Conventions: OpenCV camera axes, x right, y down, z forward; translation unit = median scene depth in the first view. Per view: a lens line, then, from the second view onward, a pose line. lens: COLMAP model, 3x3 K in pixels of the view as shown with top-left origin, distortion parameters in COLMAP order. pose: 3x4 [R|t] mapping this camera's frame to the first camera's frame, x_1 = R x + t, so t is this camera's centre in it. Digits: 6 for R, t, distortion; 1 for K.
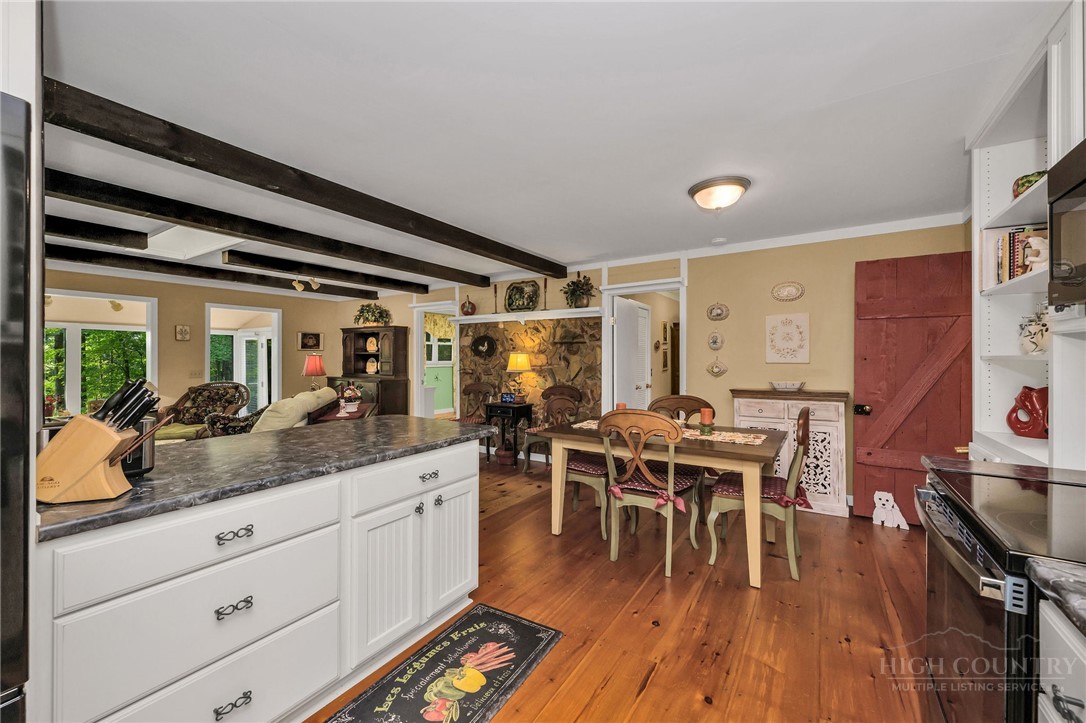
lens RADIAL K [[432.3, 0, 541.4], [0, 432.3, 359.7], [0, 0, 1]] dist [0.000036, 0.000066]
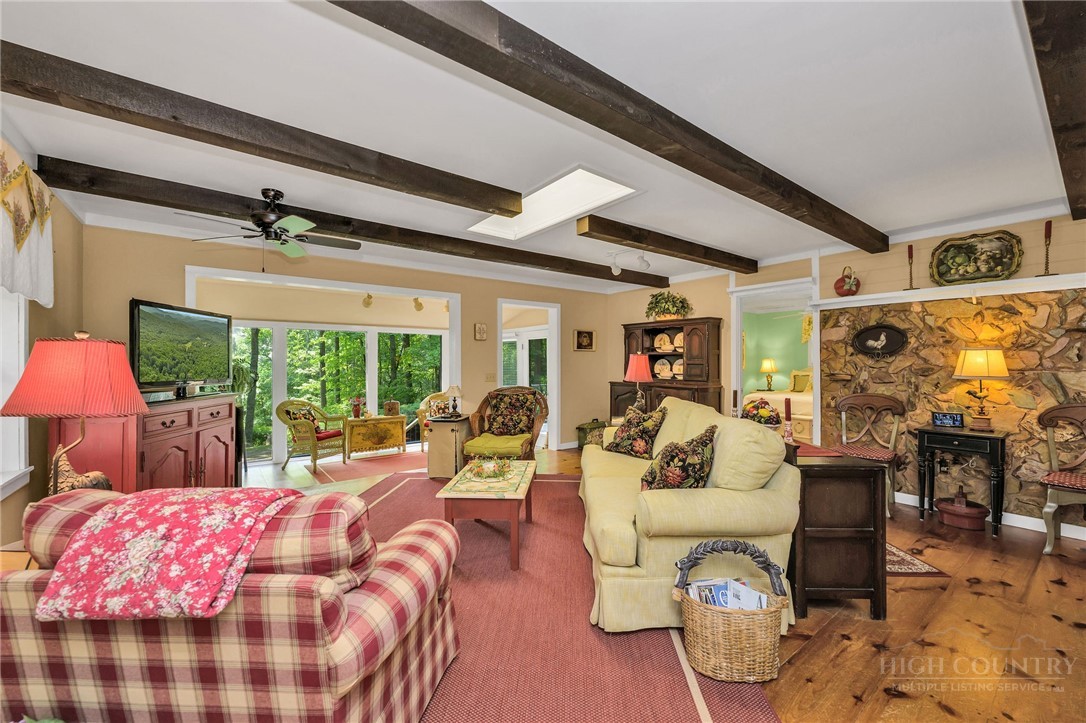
lens RADIAL K [[432.3, 0, 540.8], [0, 432.3, 361.3], [0, 0, 1]] dist [0.000036, 0.000066]
pose [[0.941374, -0.002294, -0.337356, -0.403715], [0.000226, 0.999981, -0.006167, 0.005538], [0.337364, 0.005729, 0.941357, 0.192950]]
